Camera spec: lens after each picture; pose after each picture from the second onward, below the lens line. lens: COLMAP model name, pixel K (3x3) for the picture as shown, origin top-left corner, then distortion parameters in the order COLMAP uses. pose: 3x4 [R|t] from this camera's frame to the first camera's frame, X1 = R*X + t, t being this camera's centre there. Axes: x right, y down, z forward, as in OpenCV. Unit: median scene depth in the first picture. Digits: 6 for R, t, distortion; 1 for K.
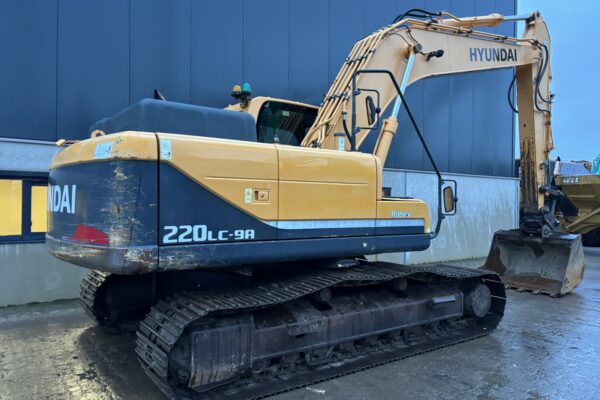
lens RADIAL K [[453.4, 0, 300.0], [0, 453.4, 200.0], [0, 0, 1]] dist [0.065828, 0.000755]
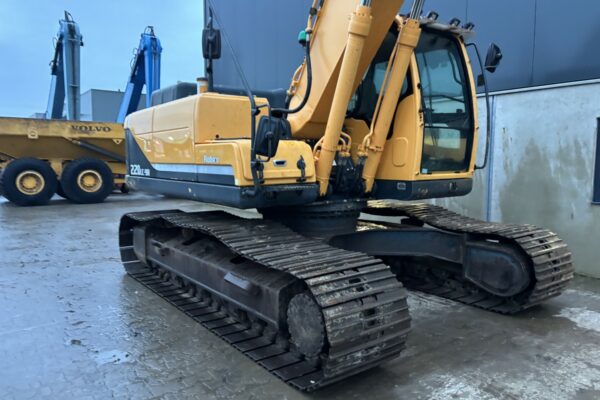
lens RADIAL K [[444.4, 0, 300.0], [0, 444.4, 200.0], [0, 0, 1]] dist [-0.091553, 0.000229]
pose [[0.023249, 0.100073, -0.994708, 1.055936], [0.033923, 0.994325, 0.100827, 0.029150], [0.999154, -0.036088, 0.019723, 1.157335]]
